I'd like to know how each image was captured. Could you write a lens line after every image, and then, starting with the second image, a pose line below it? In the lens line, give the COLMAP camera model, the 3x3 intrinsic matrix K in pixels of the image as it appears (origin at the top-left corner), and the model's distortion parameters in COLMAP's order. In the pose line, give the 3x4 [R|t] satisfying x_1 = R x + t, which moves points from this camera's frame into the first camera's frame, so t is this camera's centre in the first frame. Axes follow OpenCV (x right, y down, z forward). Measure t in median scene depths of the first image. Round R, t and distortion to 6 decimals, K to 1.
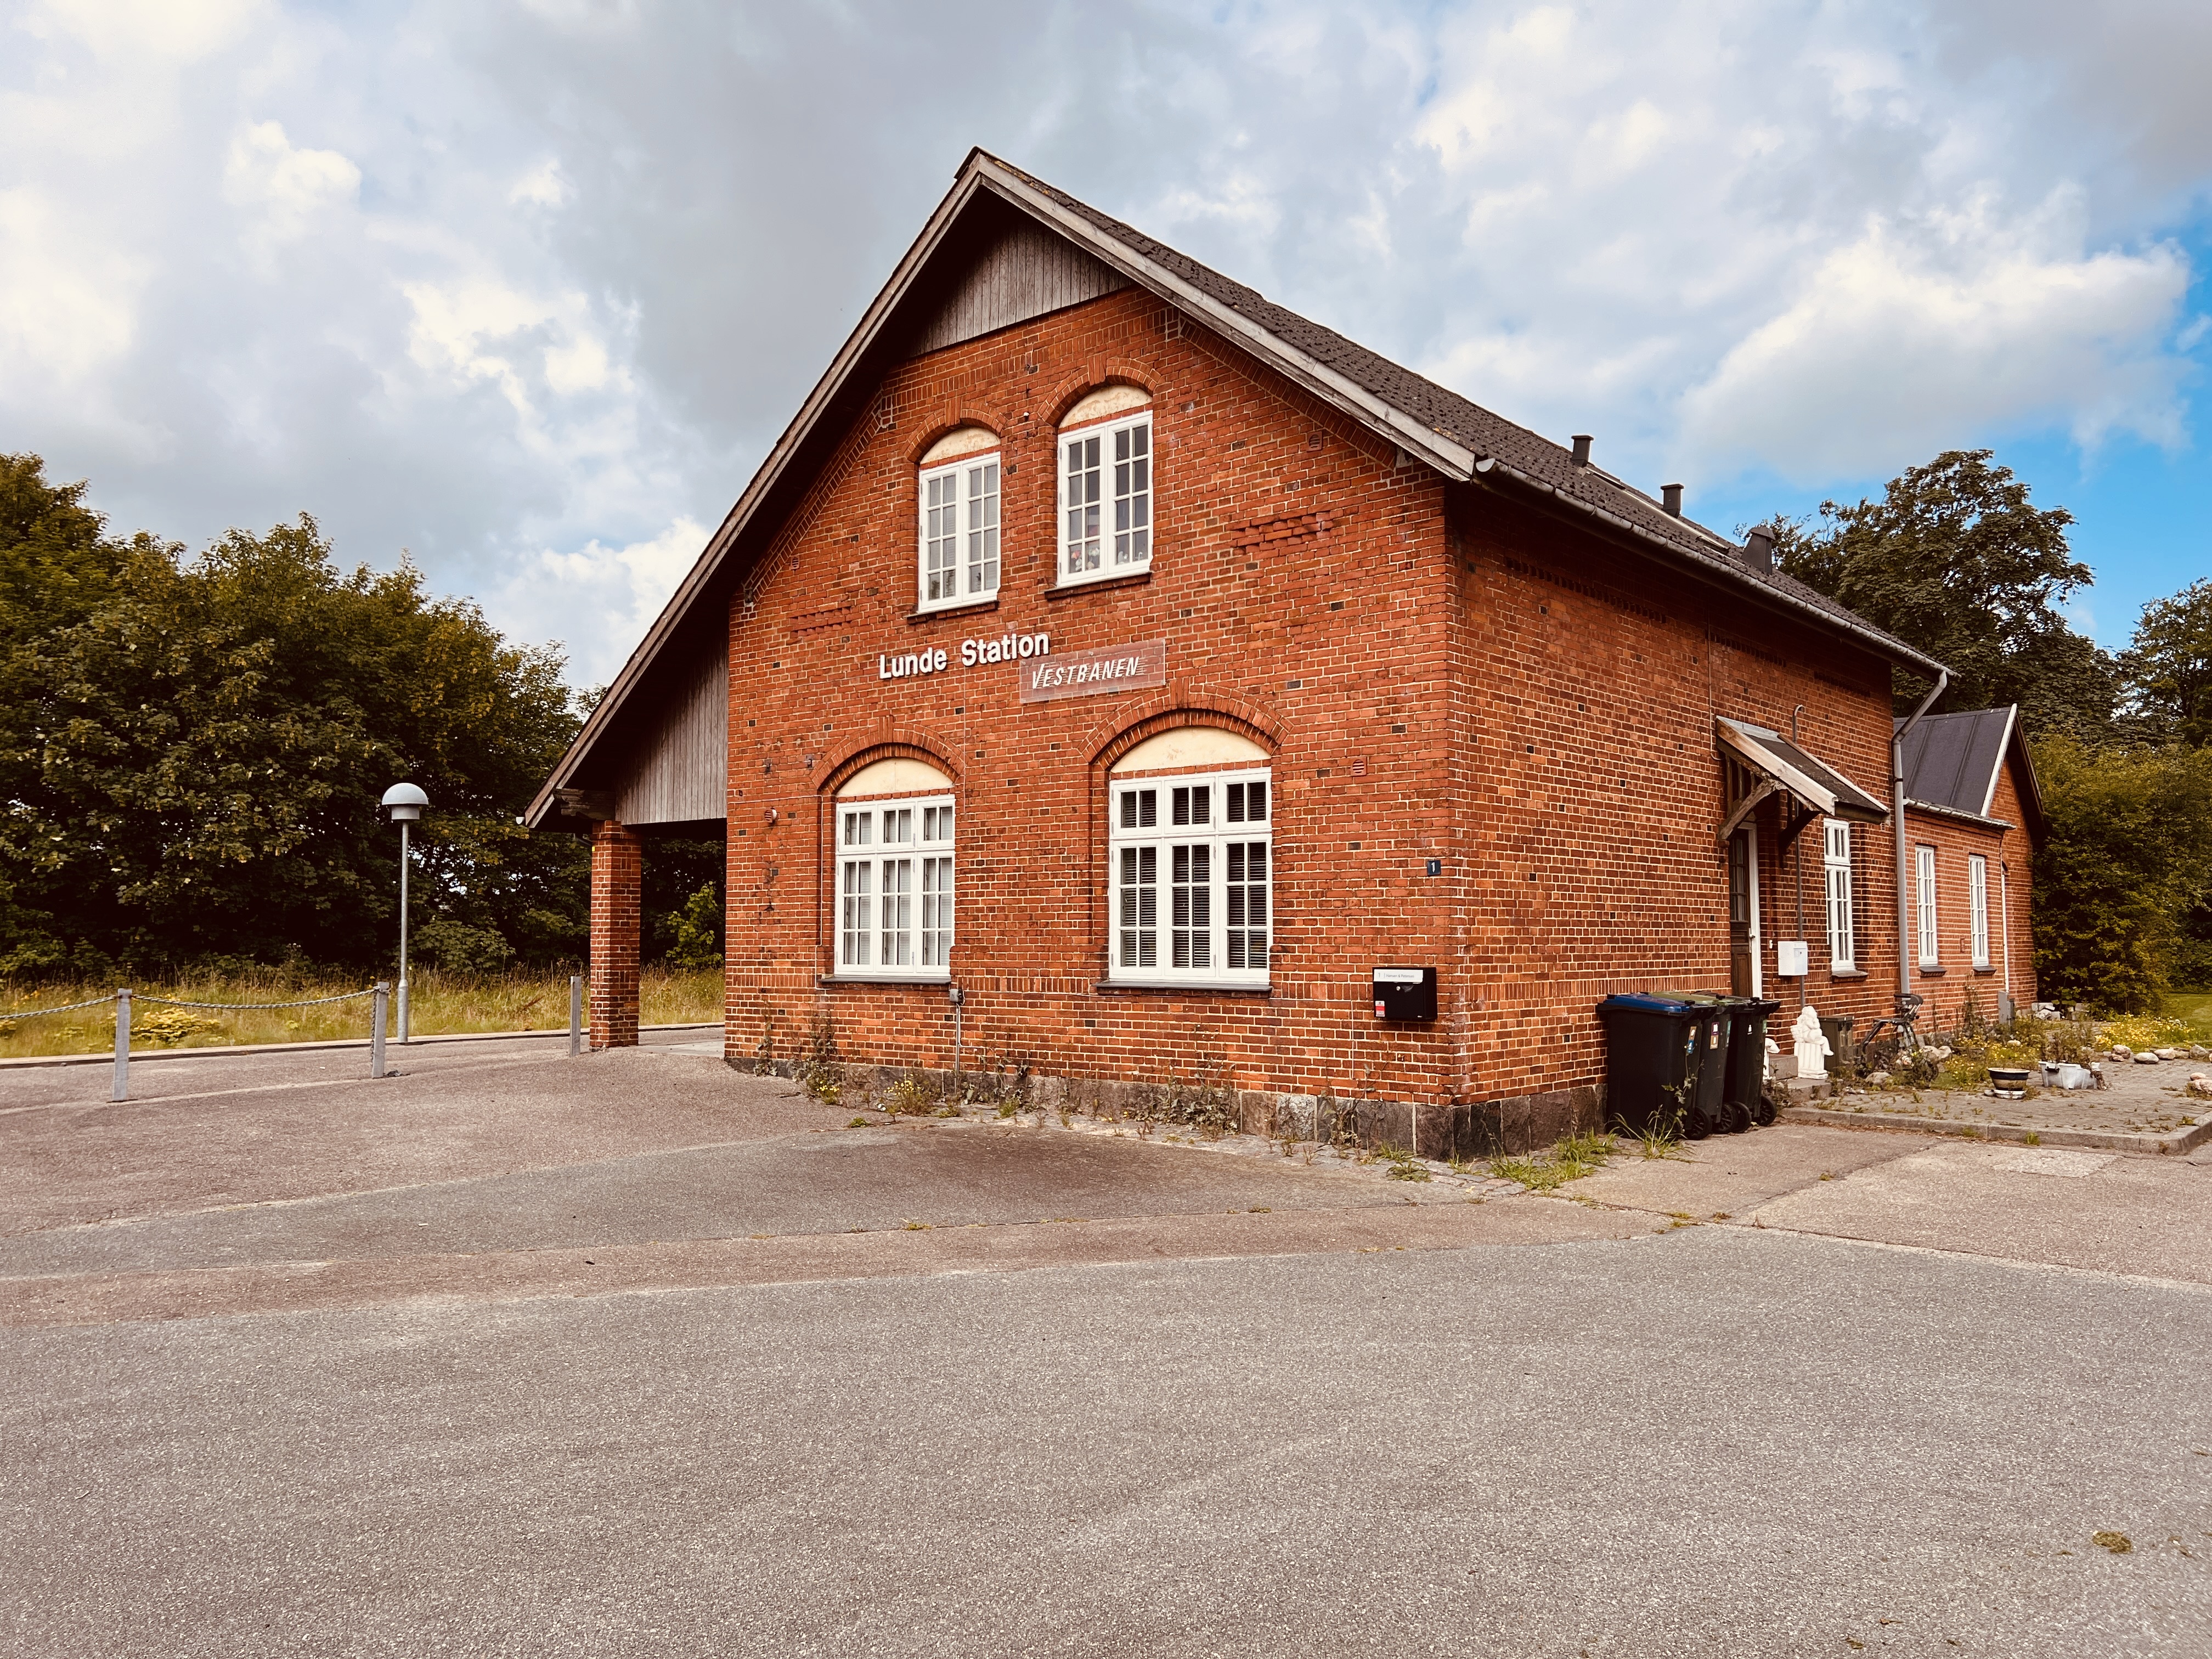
lens RADIAL K [[1651.5, 0, 1124.3], [0, 1651.5, 827.1], [0, 0, 1]] dist [0.070438, -0.080488]
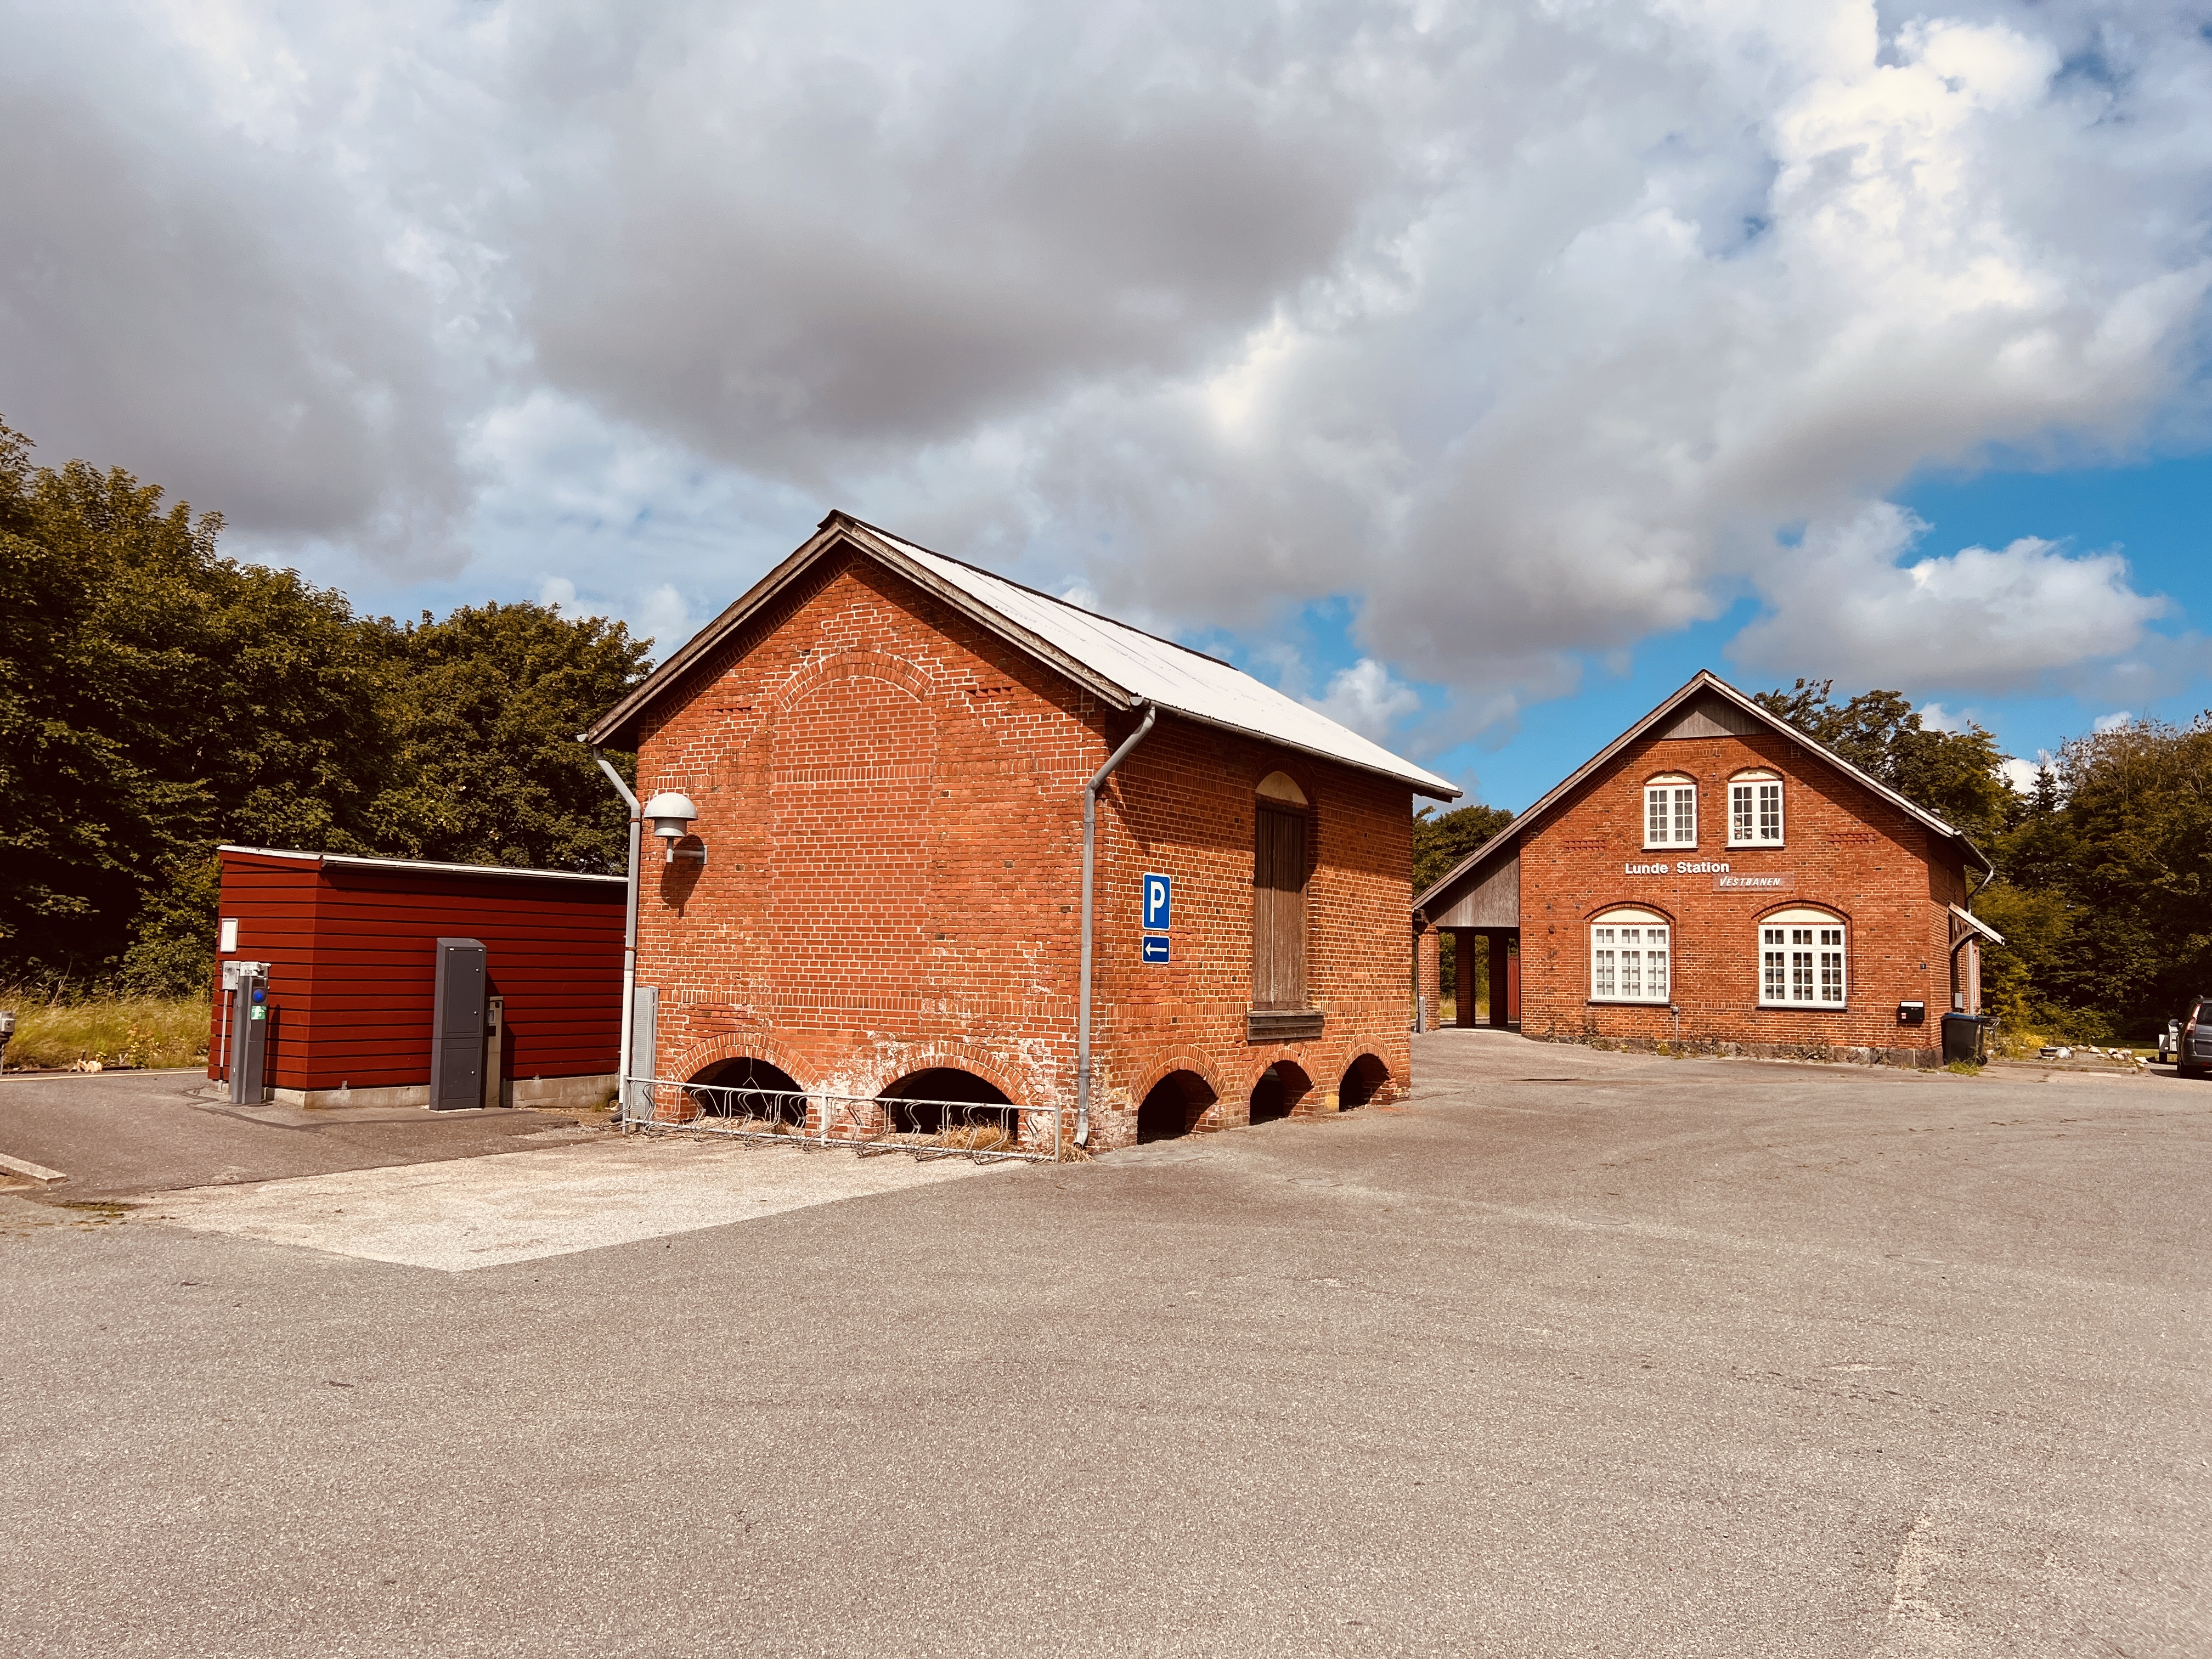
lens RADIAL K [[1651.5, 0, 1107.5], [0, 1651.5, 837.3], [0, 0, 1]] dist [0.070438, -0.080488]
pose [[0.986429, 0.033545, 0.160724, -1.419336], [-0.031522, 0.999389, -0.015118, -0.093354], [-0.161133, 0.009847, 0.986884, -1.370611]]
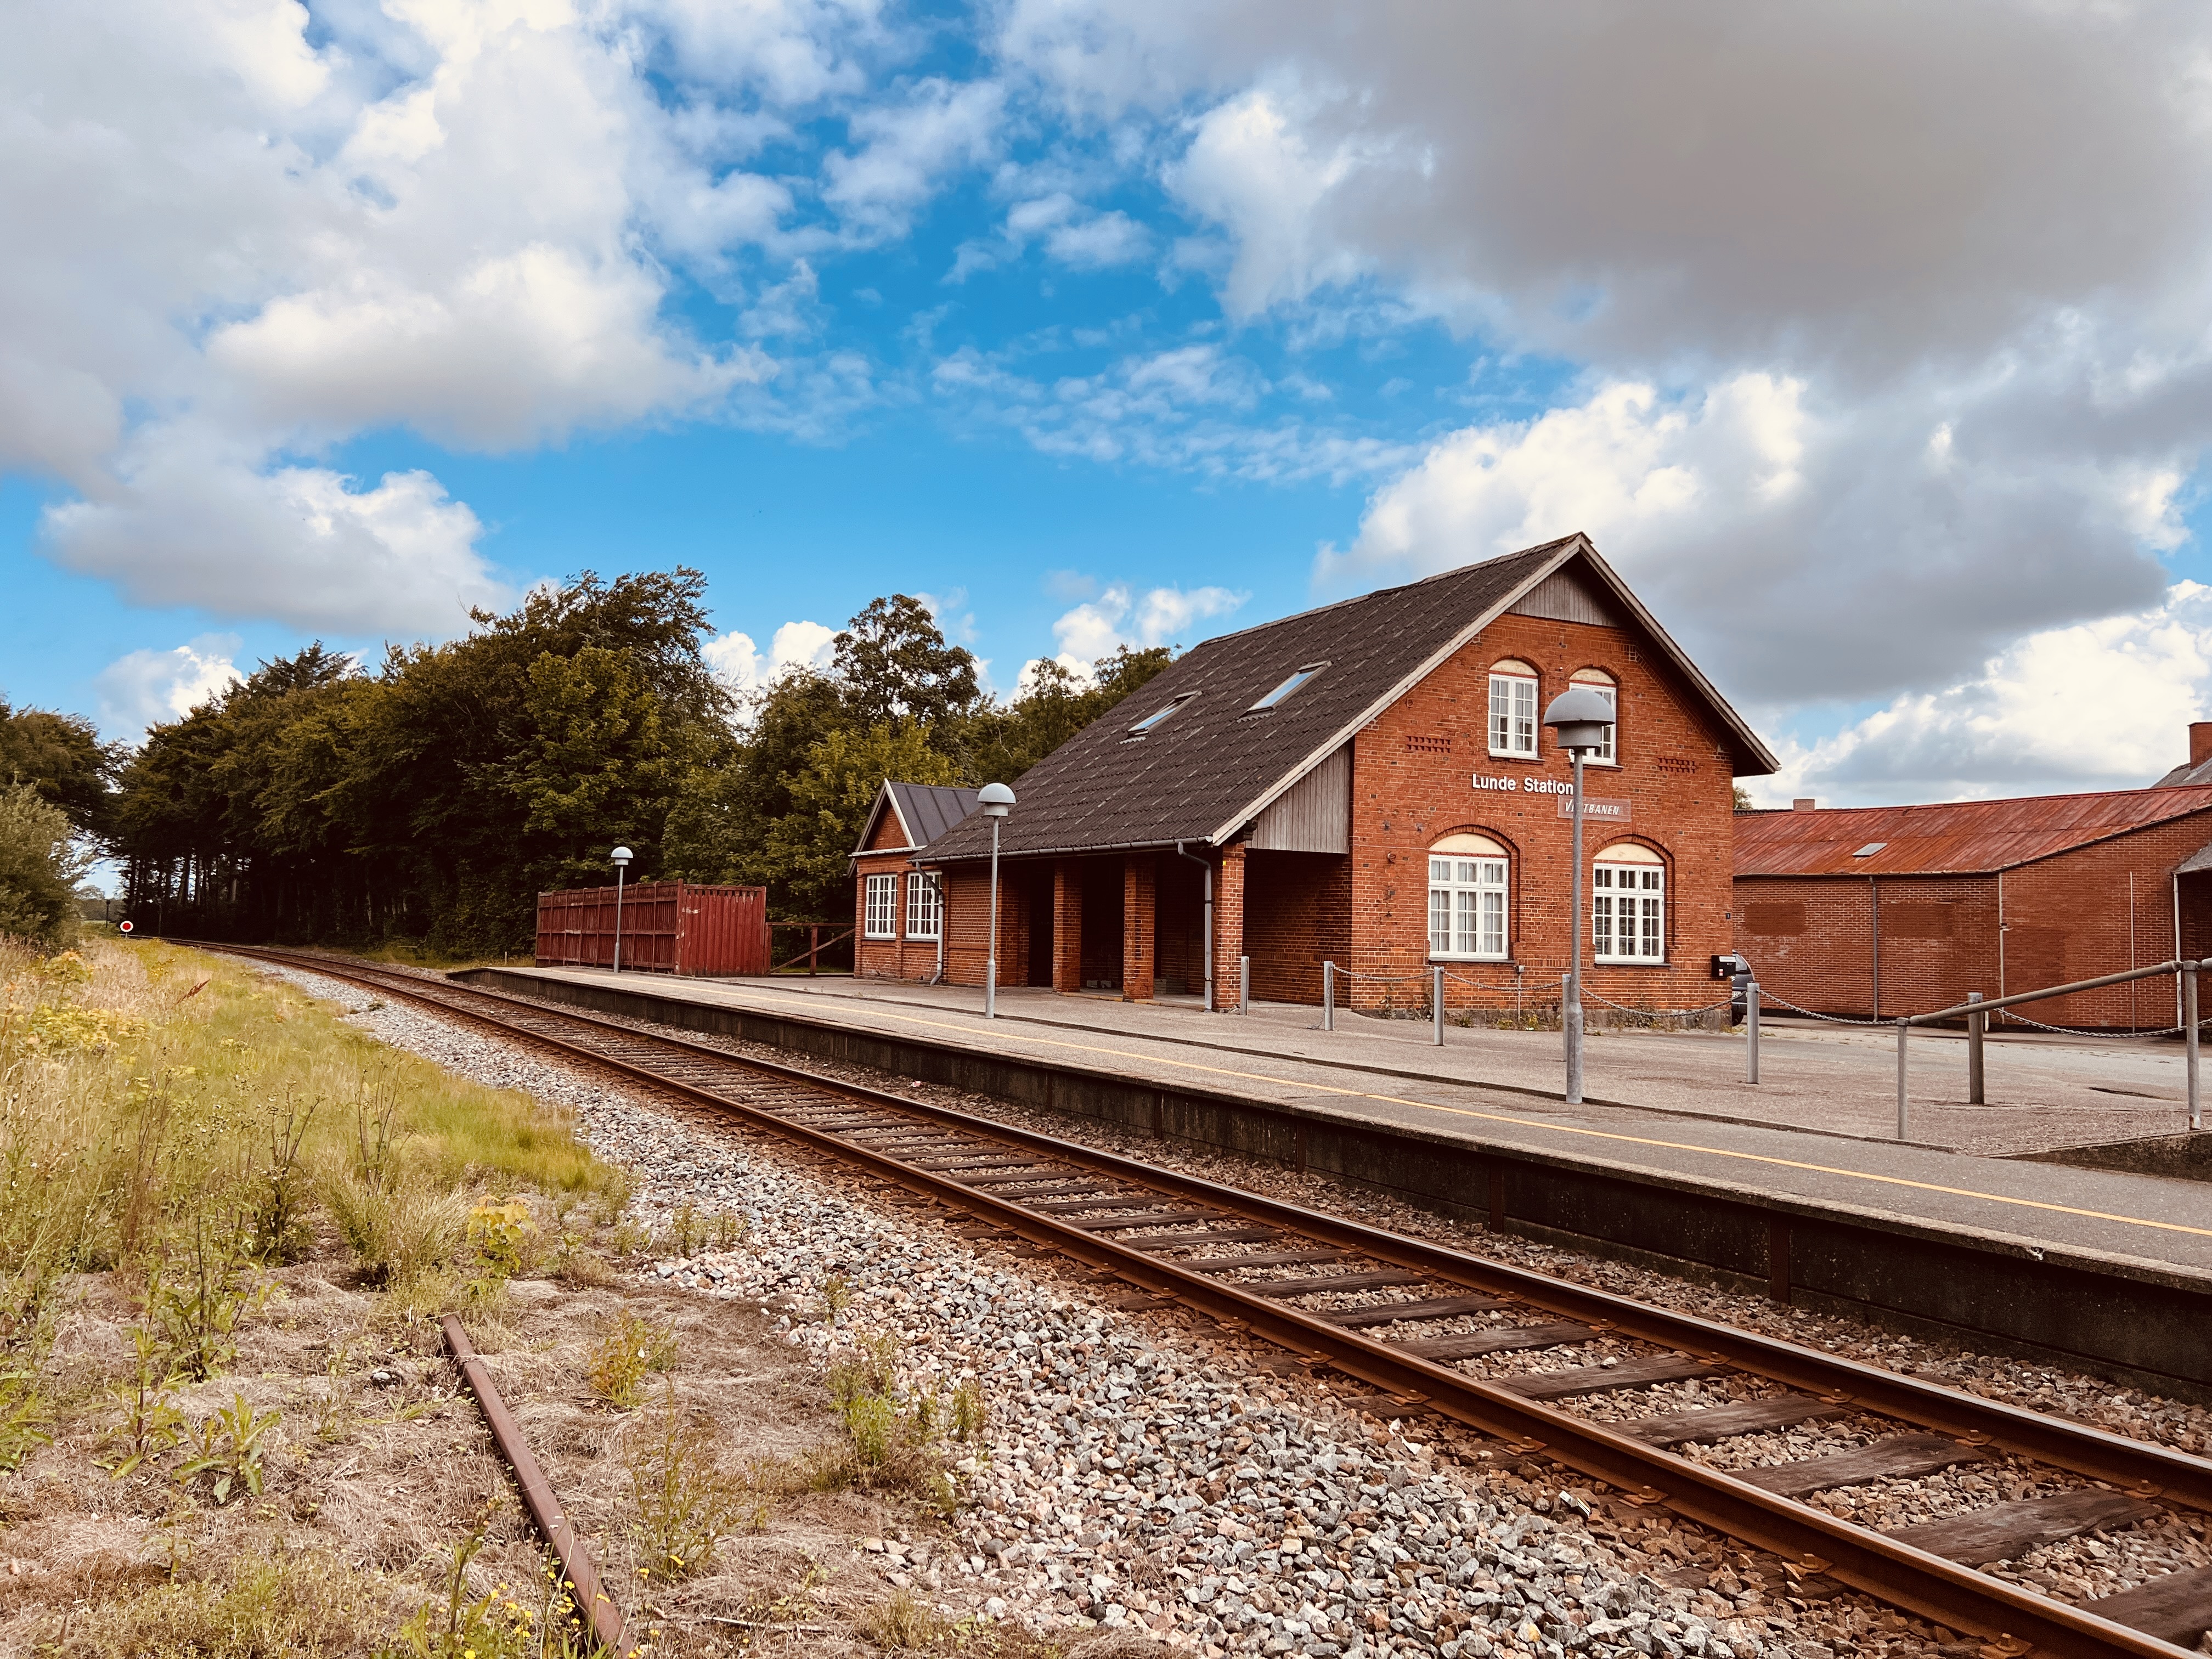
lens RADIAL K [[1651.5, 0, 1087.2], [0, 1651.5, 831.3], [0, 0, 1]] dist [0.070438, -0.080488]
pose [[0.389816, 0.068590, 0.918335, -2.150672], [-0.085600, 0.995604, -0.038025, 0.064549], [-0.916906, -0.063787, 0.393973, 0.772033]]
